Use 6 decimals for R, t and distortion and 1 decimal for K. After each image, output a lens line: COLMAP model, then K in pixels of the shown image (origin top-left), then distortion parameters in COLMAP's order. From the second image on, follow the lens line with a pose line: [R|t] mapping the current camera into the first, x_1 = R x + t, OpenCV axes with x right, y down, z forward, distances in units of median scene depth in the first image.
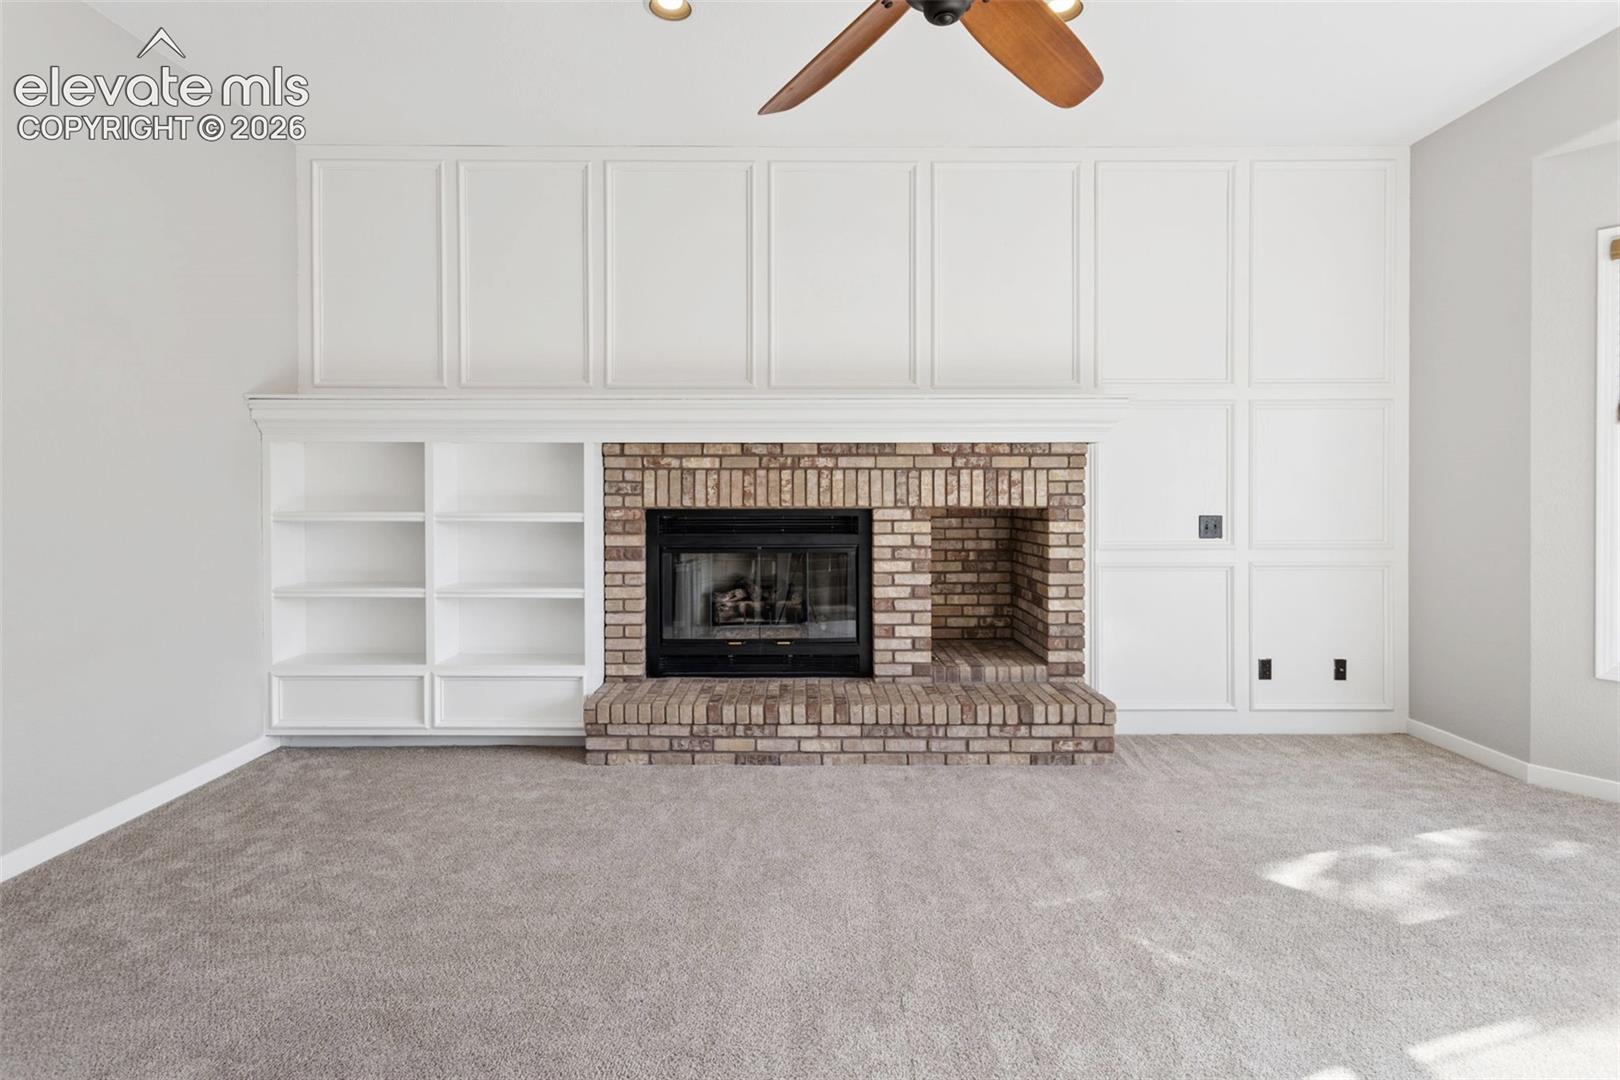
lens RADIAL K [[776.8, 0, 807.4], [0, 776.8, 499.4], [0, 0, 1]] dist [0.003071, 0.000060]
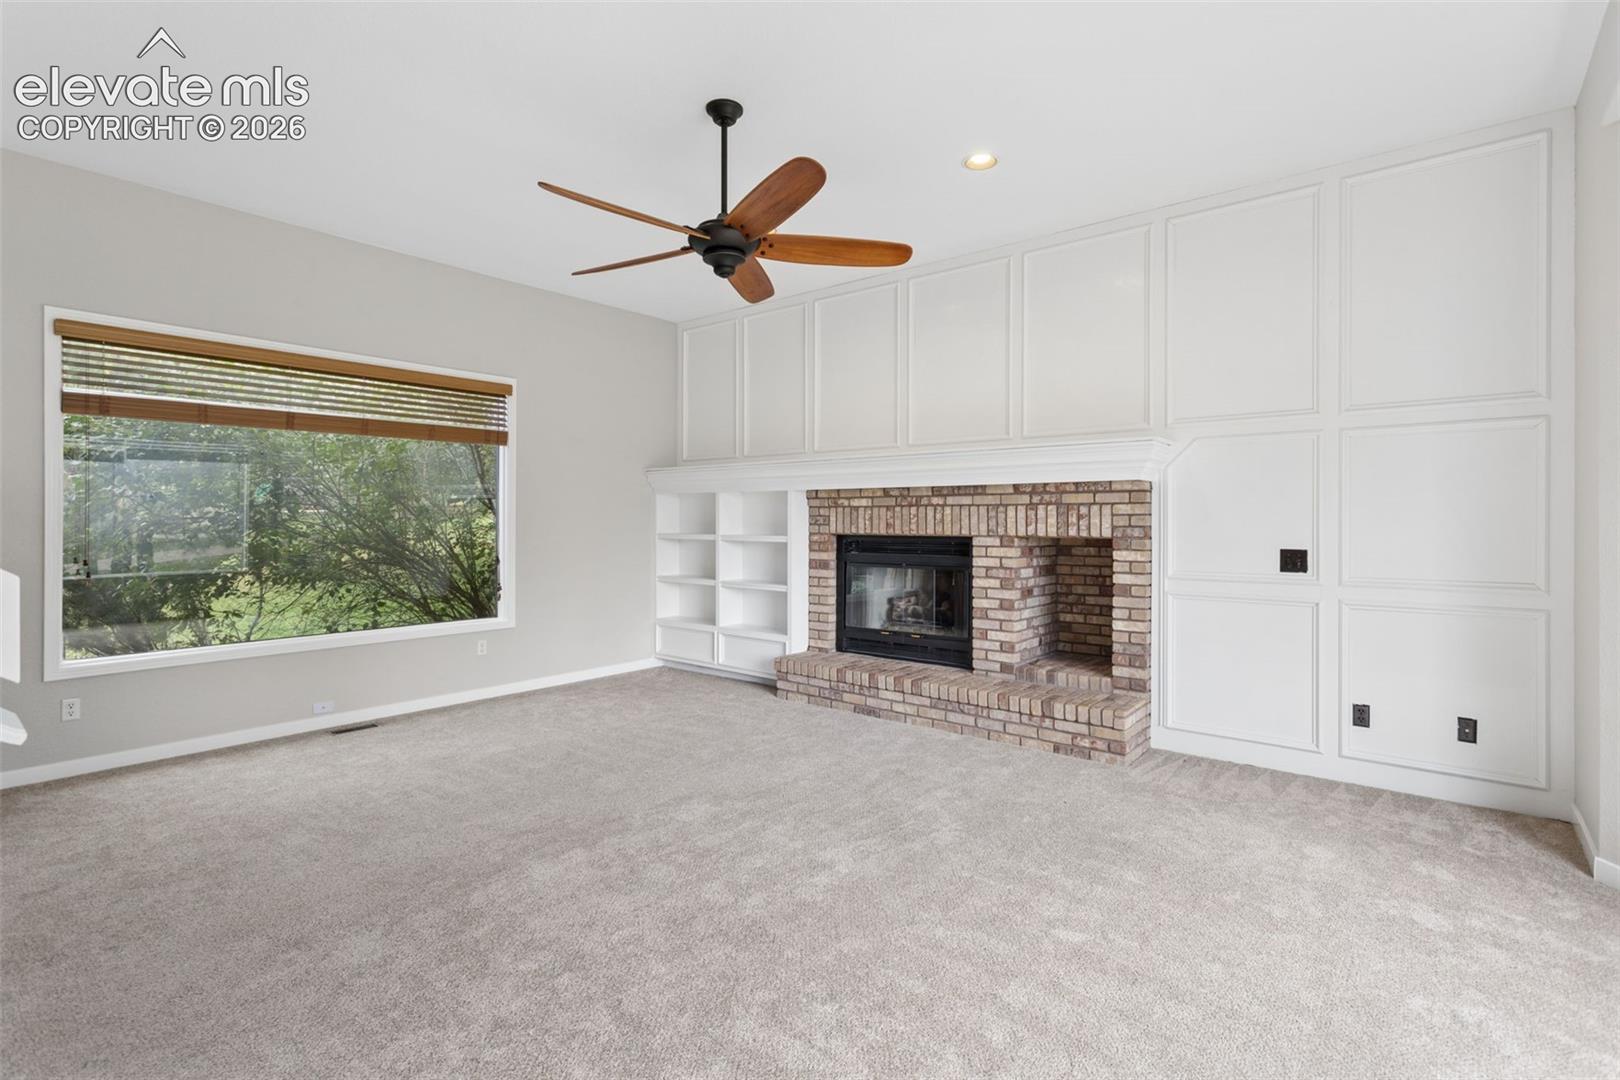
lens RADIAL K [[773.0, 0, 811.9], [0, 773.0, 513.2], [0, 0, 1]] dist [0.012663, 0.000019]
pose [[0.773547, -0.003670, -0.633728, 0.686757], [-0.008915, 0.999821, -0.016672, -0.003024], [0.633676, 0.018546, 0.773376, -0.149150]]
